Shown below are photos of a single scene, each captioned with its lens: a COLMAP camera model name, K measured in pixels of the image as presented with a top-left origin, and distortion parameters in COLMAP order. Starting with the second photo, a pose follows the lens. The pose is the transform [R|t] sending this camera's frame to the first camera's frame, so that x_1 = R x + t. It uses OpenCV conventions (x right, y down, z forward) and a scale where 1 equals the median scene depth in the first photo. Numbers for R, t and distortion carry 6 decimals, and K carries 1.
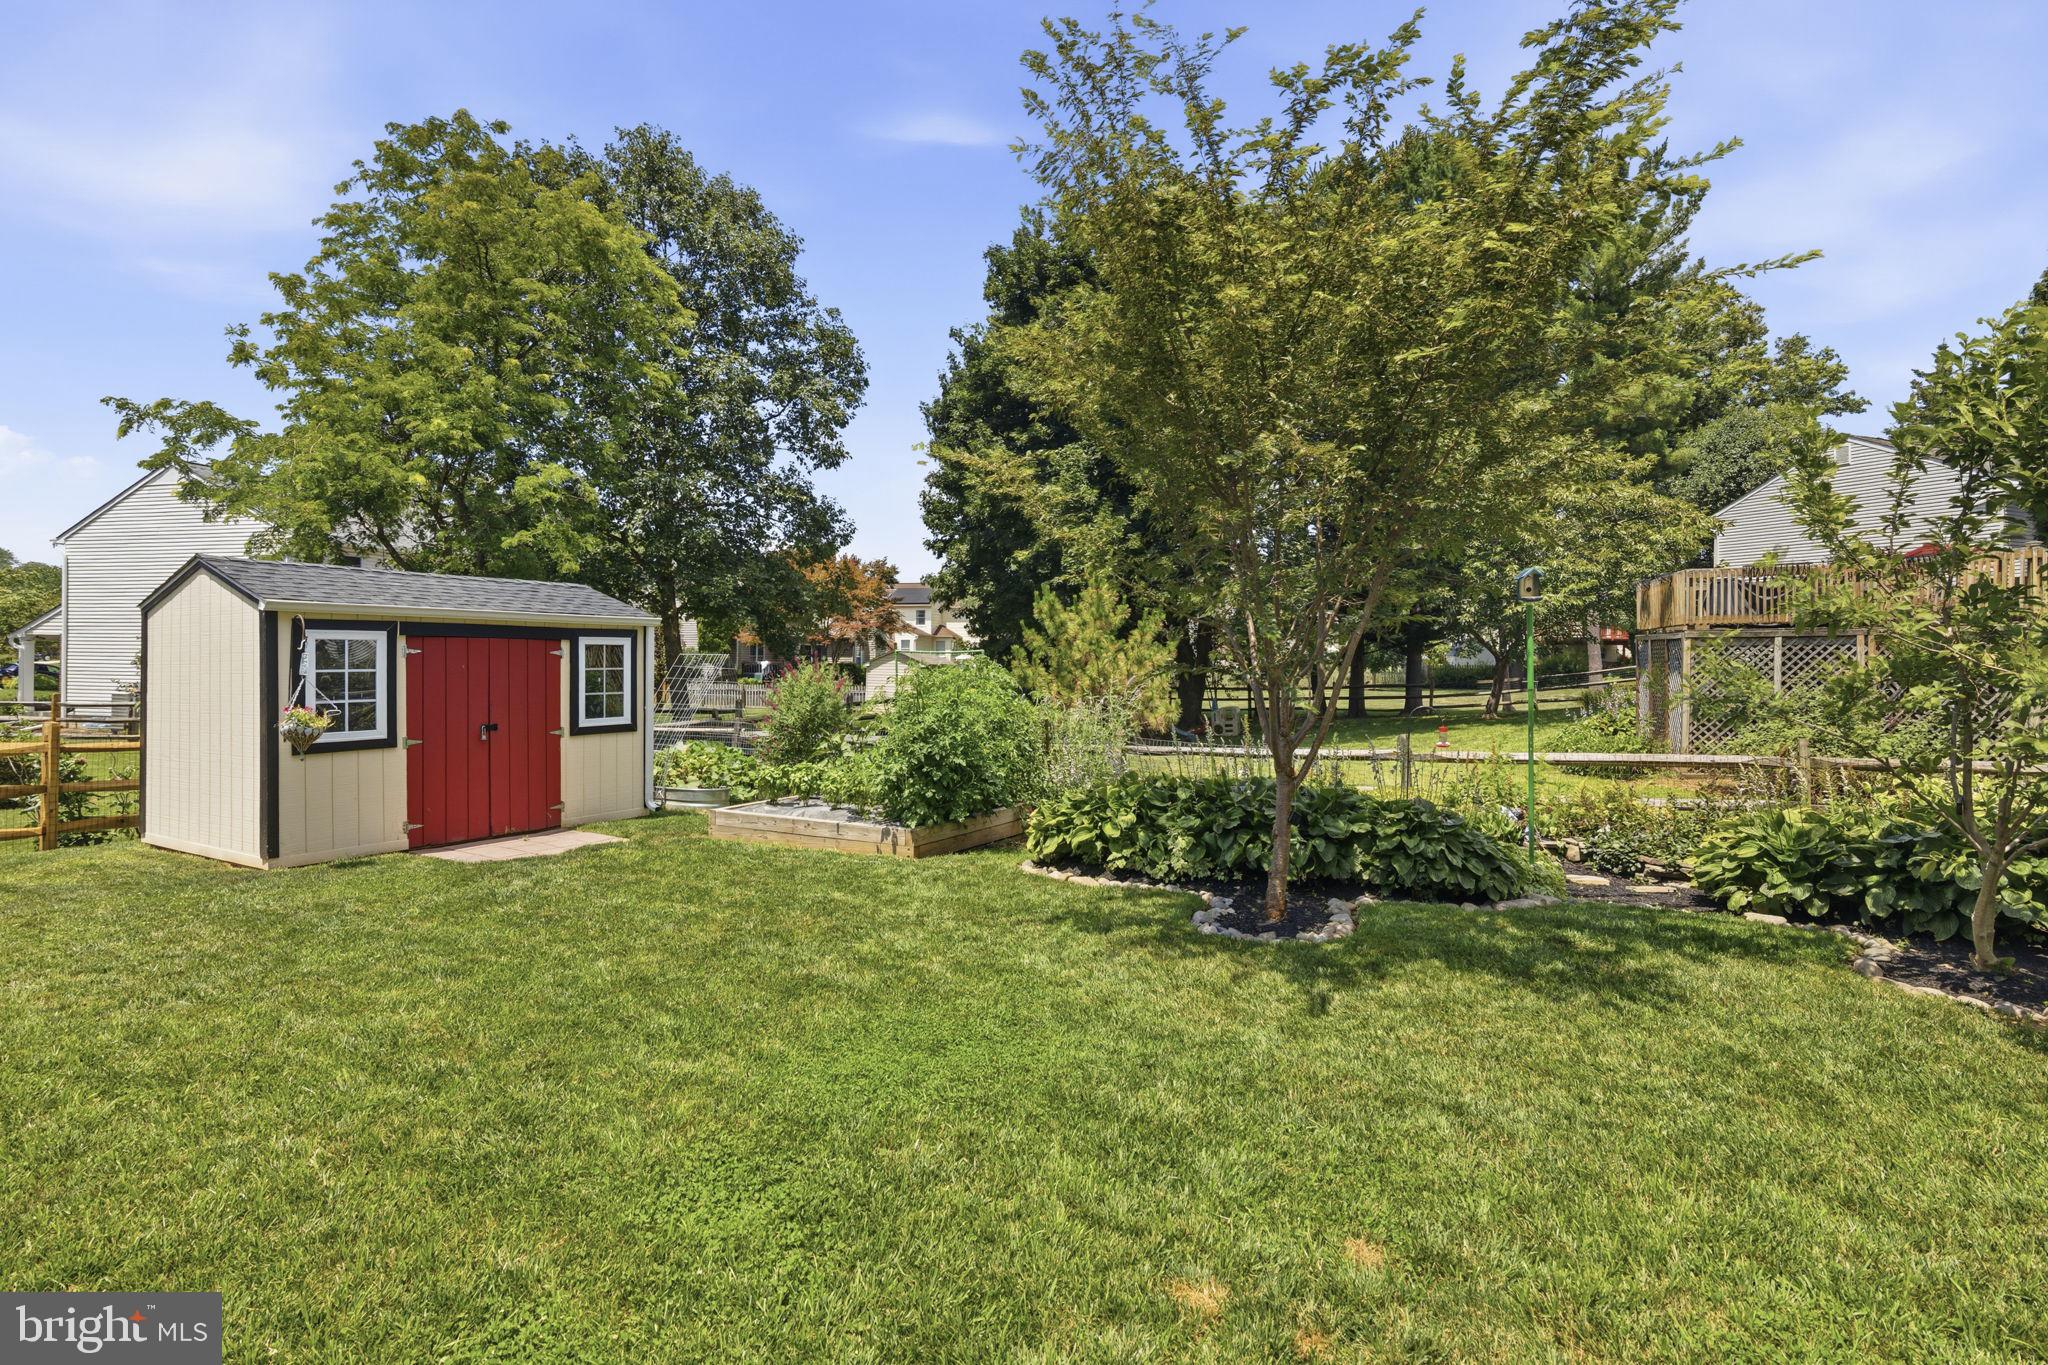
lens RADIAL K [[1011.2, 0, 1023.4], [0, 1011.2, 654.5], [0, 0, 1]] dist [-0.001740, -0.000422]
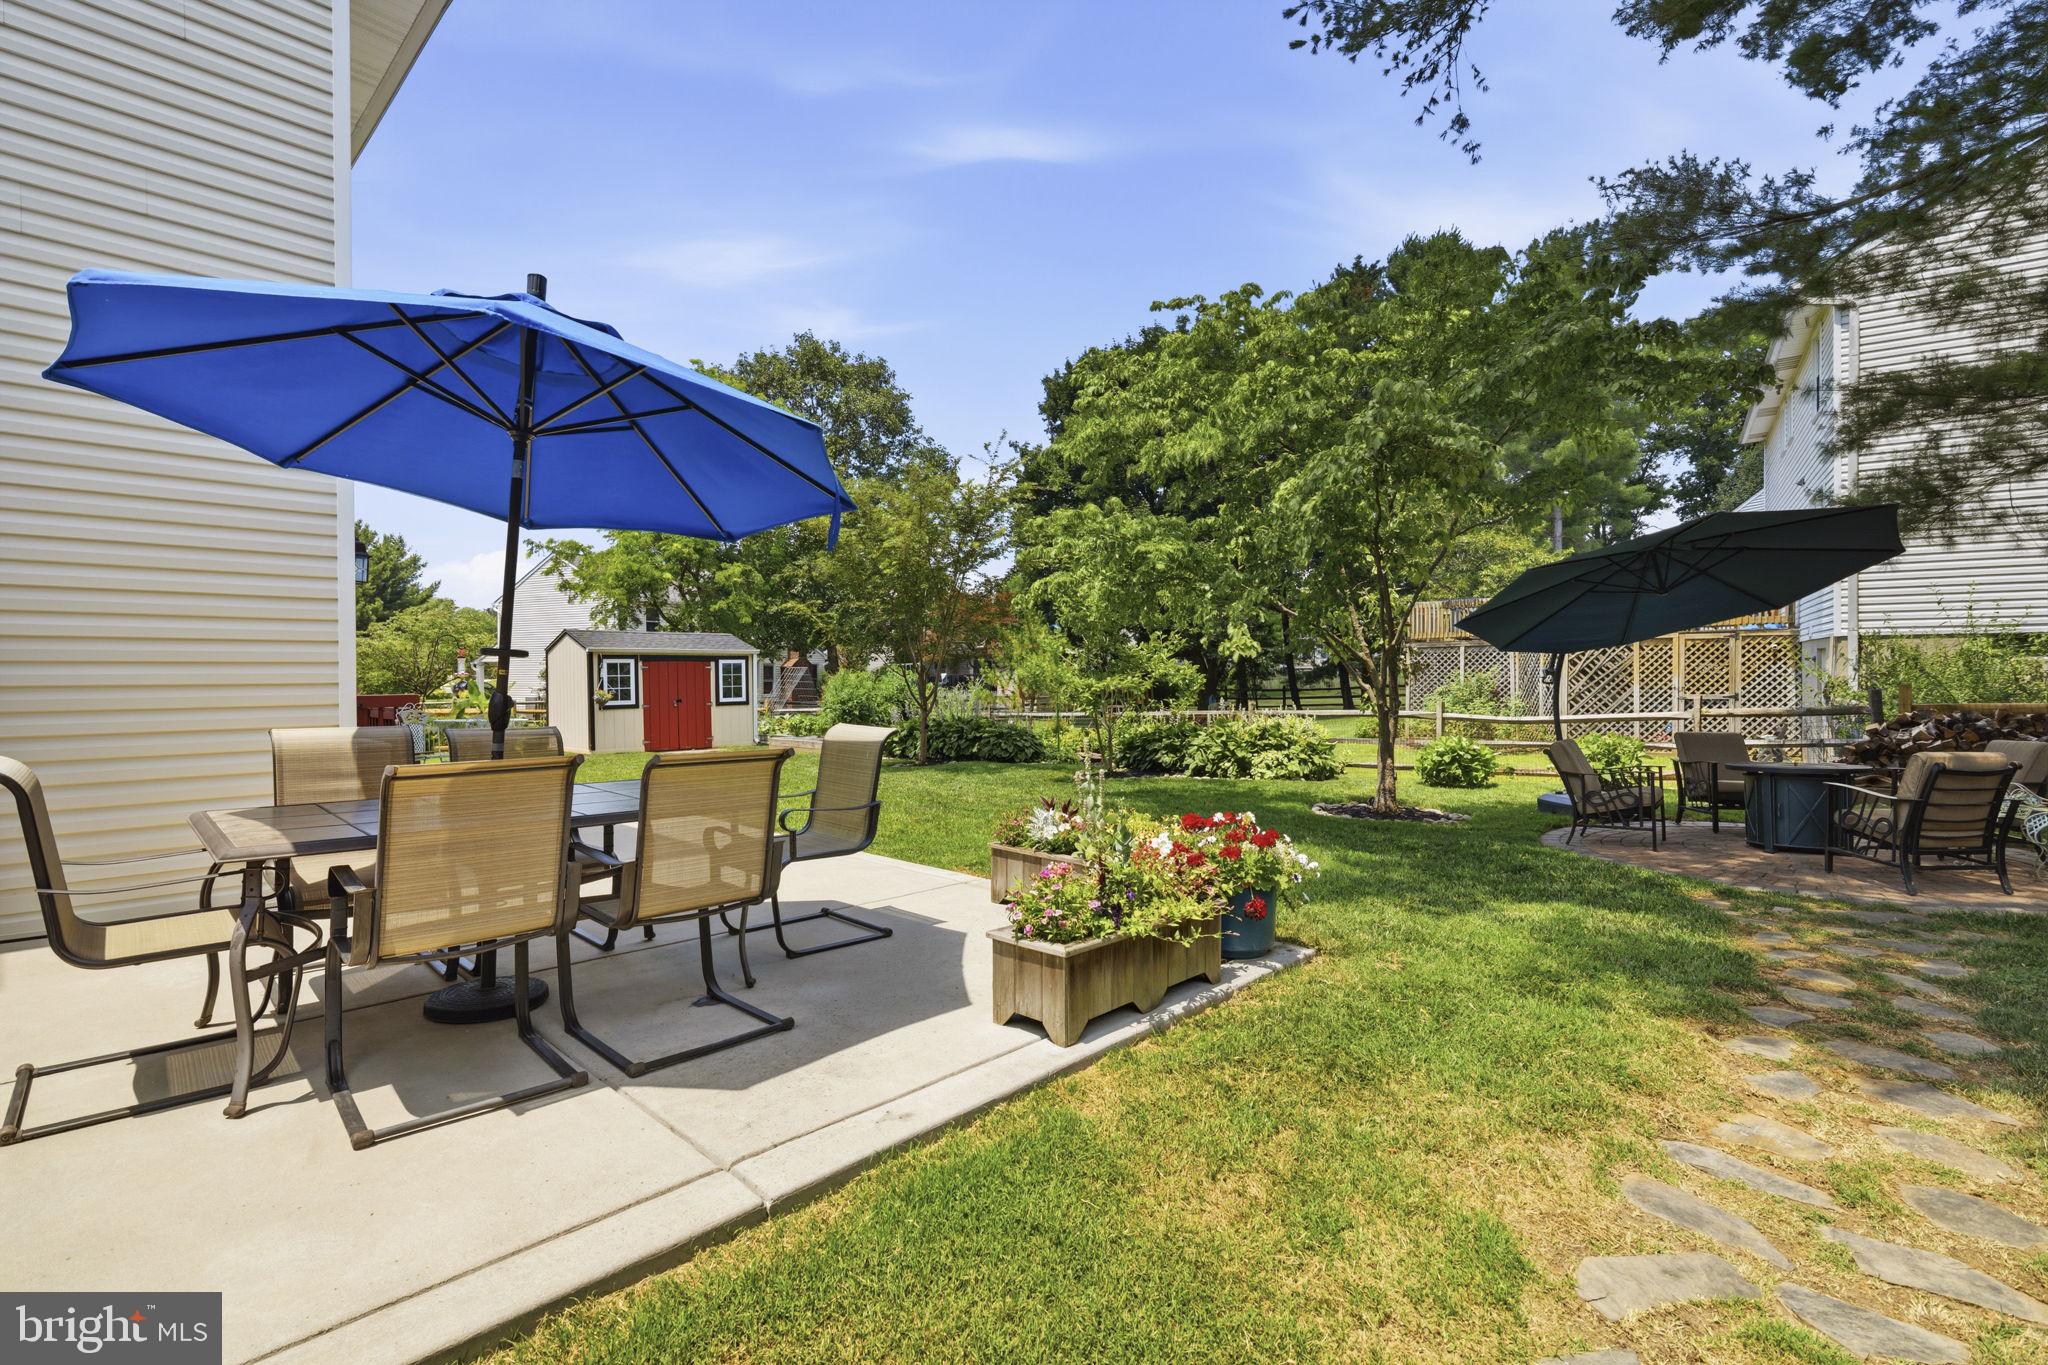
lens RADIAL K [[929.4, 0, 1025.2], [0, 929.4, 675.5], [0, 0, 1]] dist [-0.000530, -0.000135]
pose [[0.973149, -0.009206, -0.229993, 0.649497], [0.011169, 0.999911, 0.007234, 0.008810], [0.229906, -0.009608, 0.973165, -0.775591]]
